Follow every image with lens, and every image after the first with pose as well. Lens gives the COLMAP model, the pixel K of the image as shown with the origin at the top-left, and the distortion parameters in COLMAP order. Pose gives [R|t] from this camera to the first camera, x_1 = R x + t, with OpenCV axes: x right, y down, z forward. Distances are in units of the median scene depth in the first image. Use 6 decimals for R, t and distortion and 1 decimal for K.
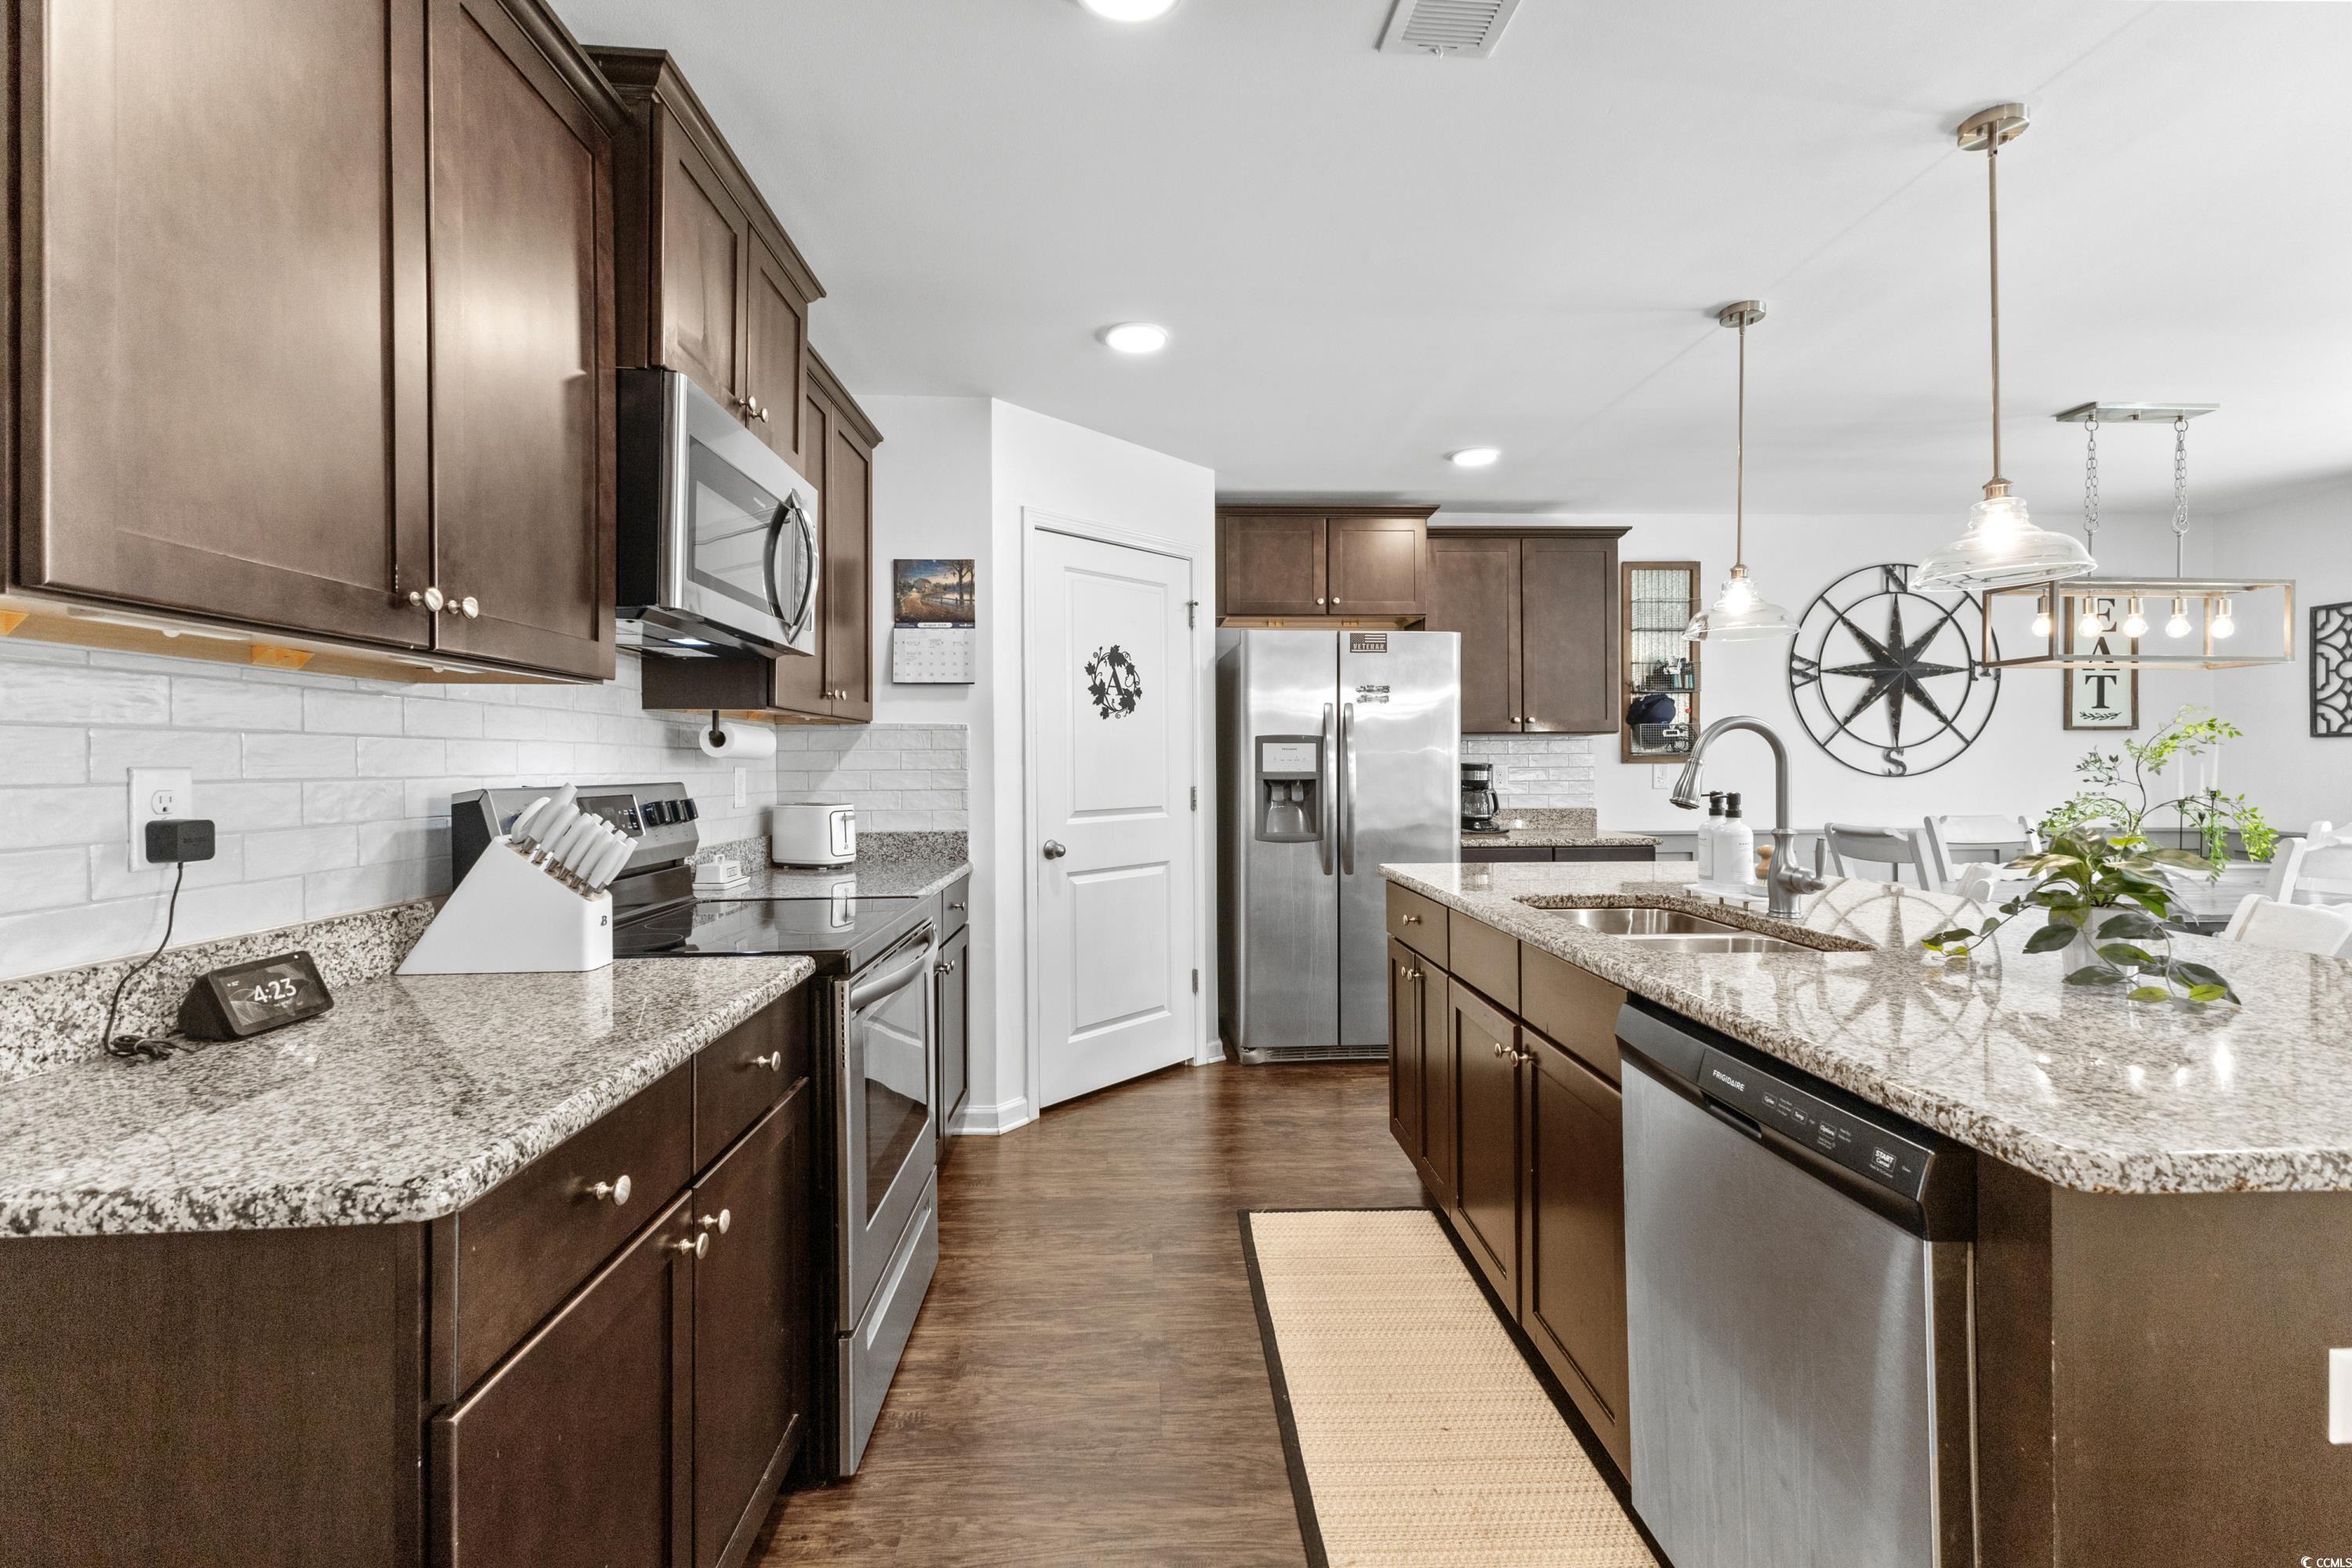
lens RADIAL K [[1031.4, 0, 1179.1], [0, 1031.4, 768.5], [0, 0, 1]] dist [0.011059, -0.001409]
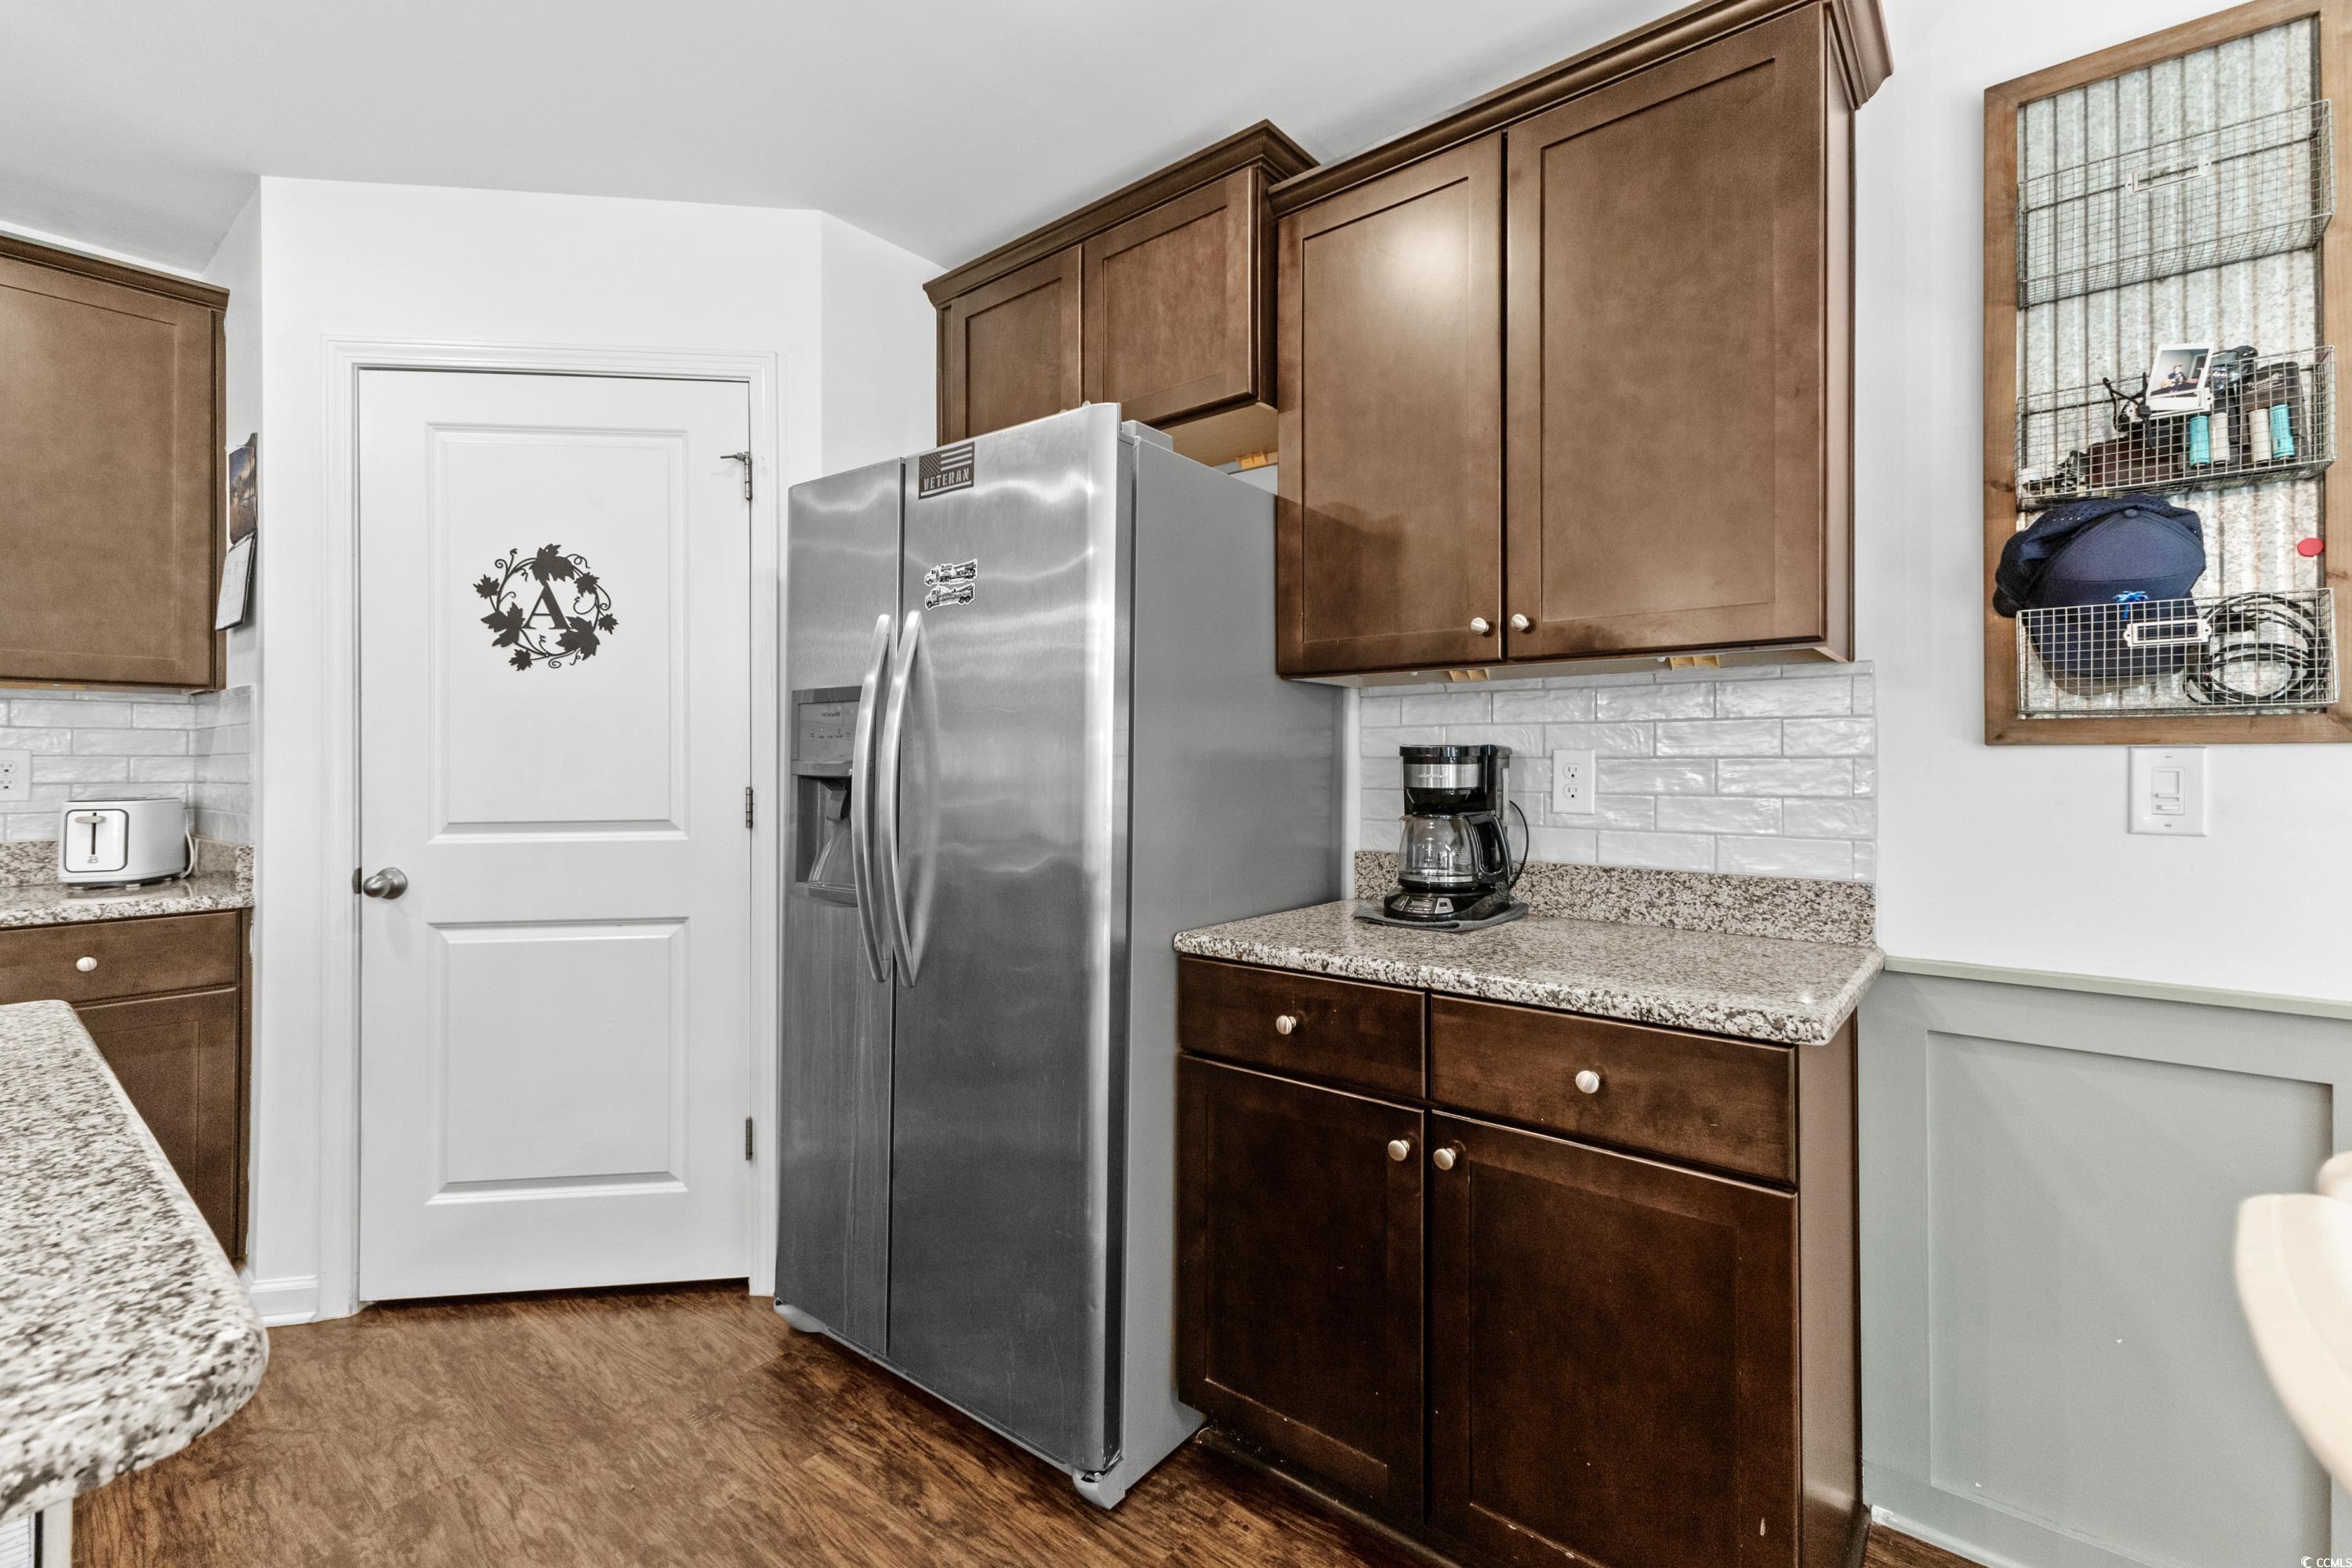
lens RADIAL K [[1031.4, 0, 1162.1], [0, 1031.4, 749.6], [0, 0, 1]] dist [0.011059, -0.001409]
pose [[0.744071, -0.002264, -0.668096, 0.456395], [-0.007005, 0.999913, -0.011190, 0.001643], [0.668063, 0.013007, 0.743991, 0.607971]]
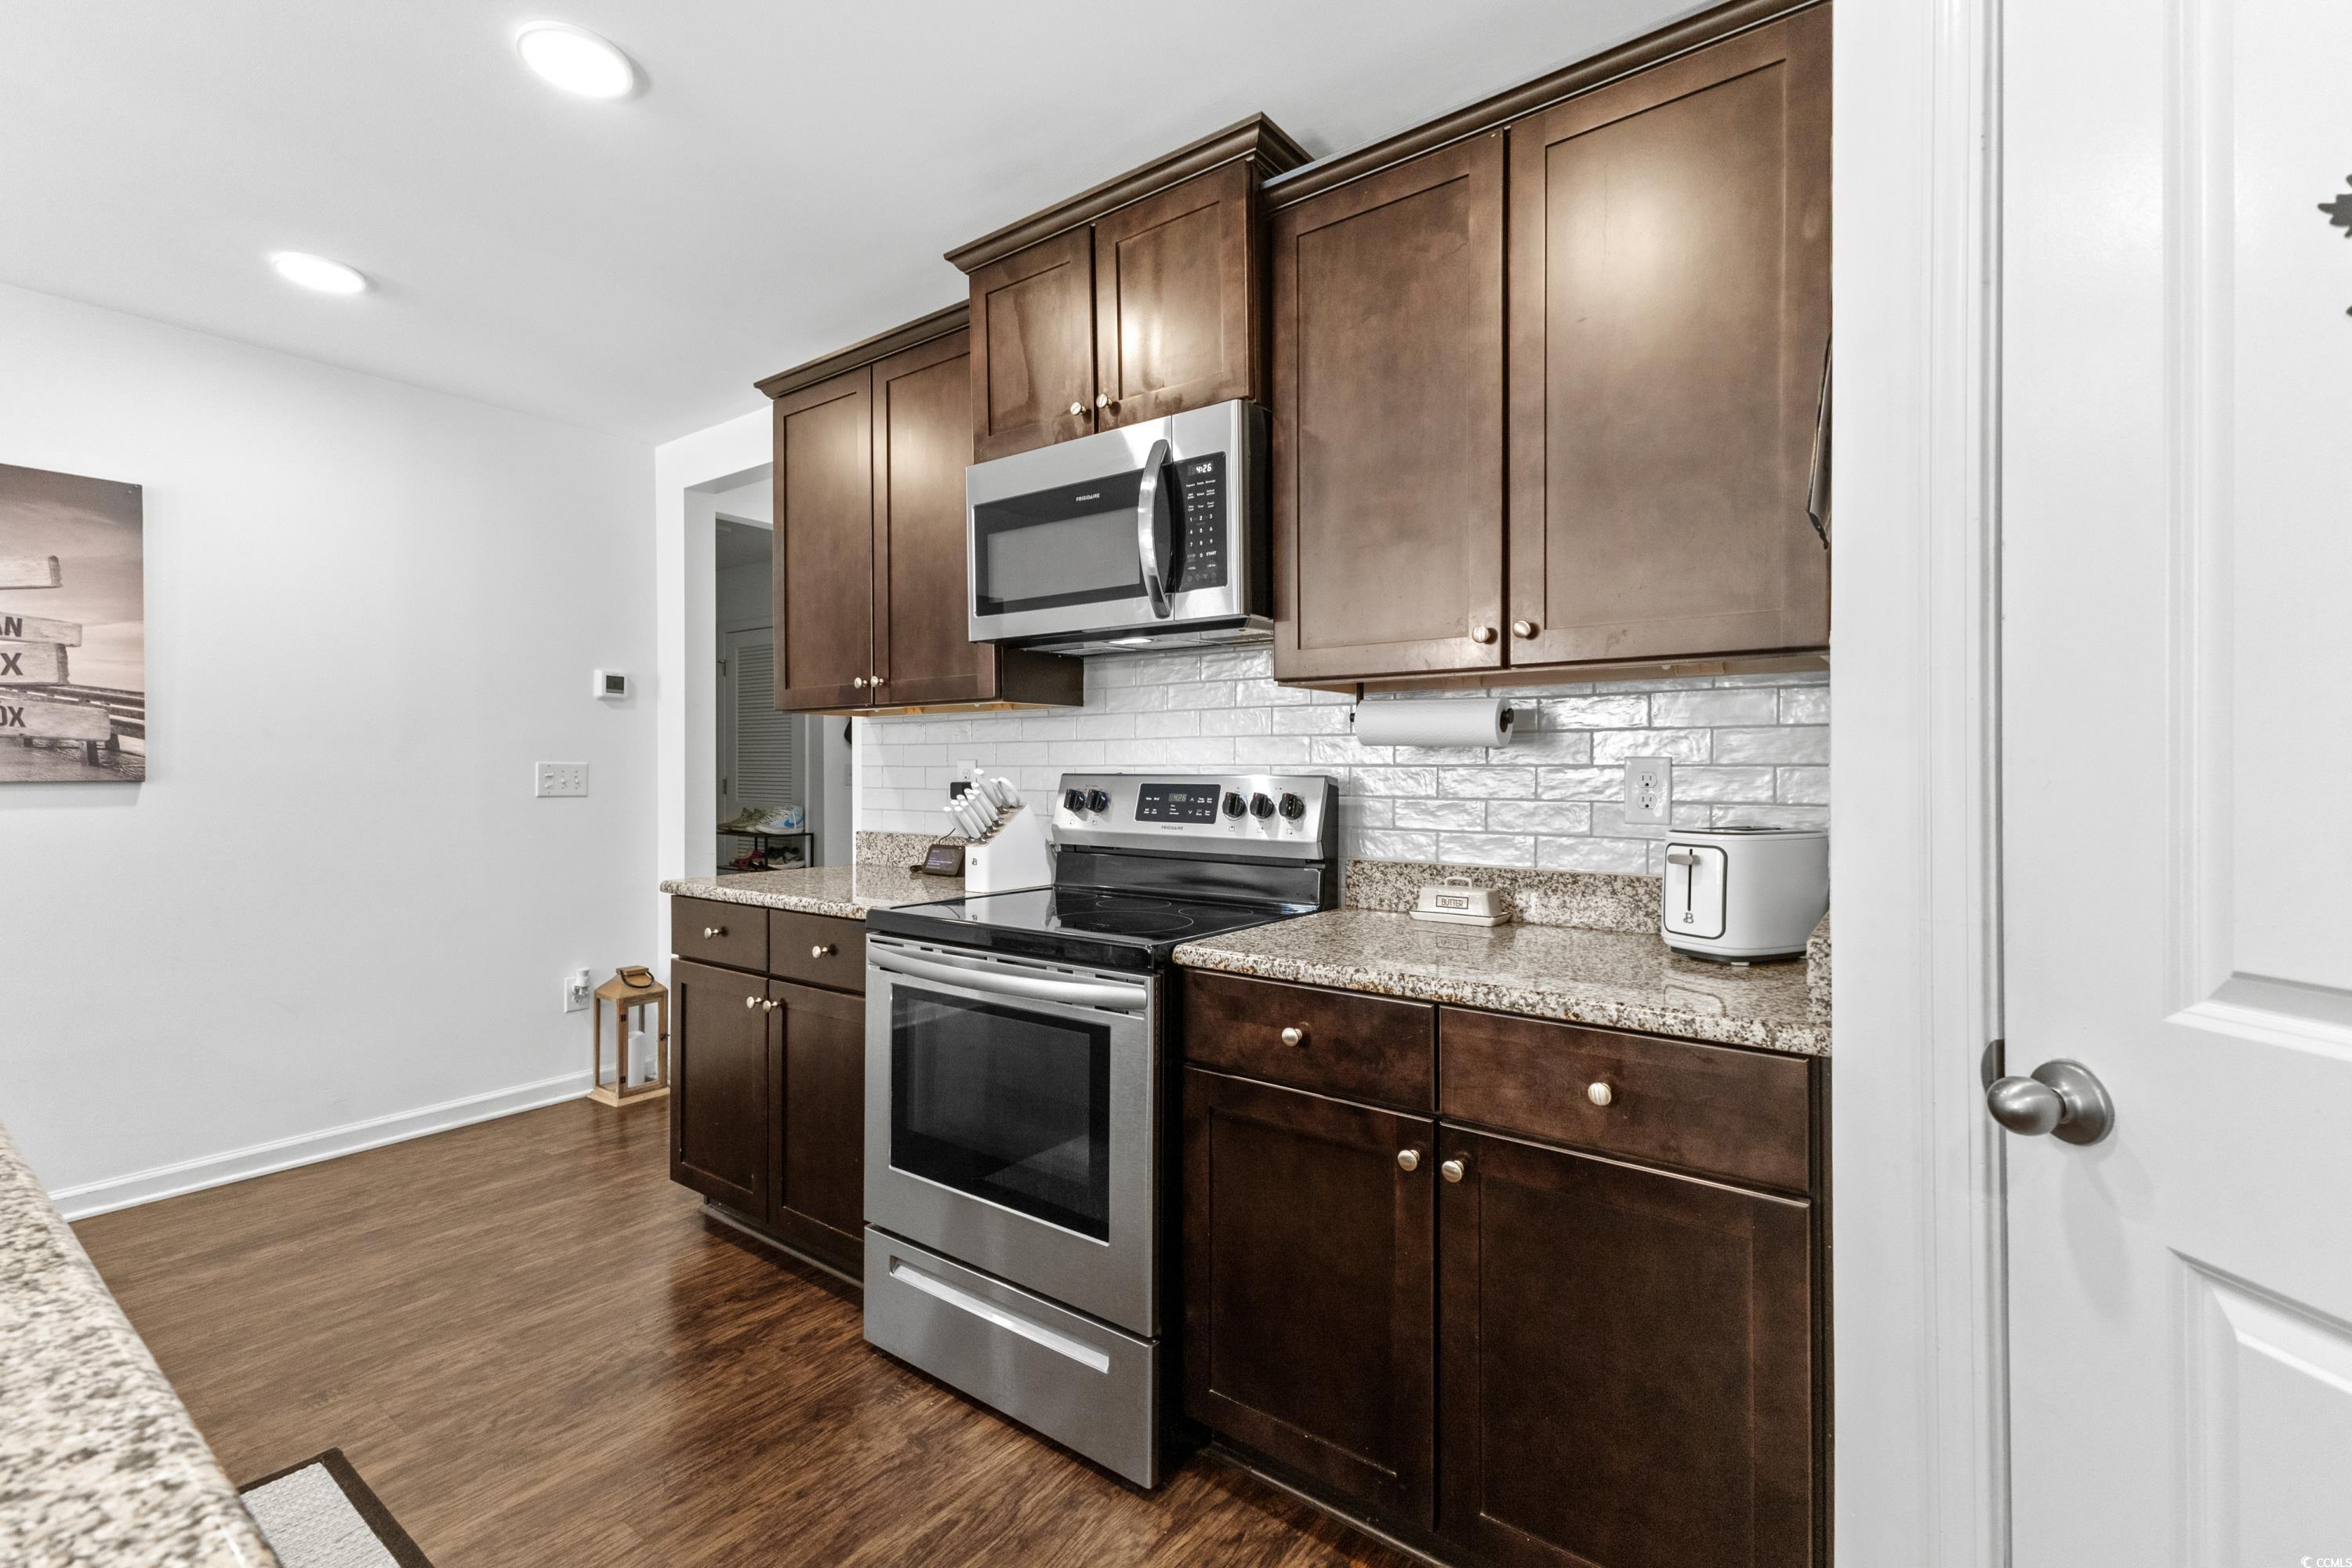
lens RADIAL K [[1031.4, 0, 1178.1], [0, 1031.4, 778.1], [0, 0, 1]] dist [0.011059, -0.001409]
pose [[-0.623544, 0.015815, -0.781628, 0.137808], [0.001328, 0.999815, 0.019170, -0.000145], [0.781787, 0.010915, -0.623450, 0.709373]]
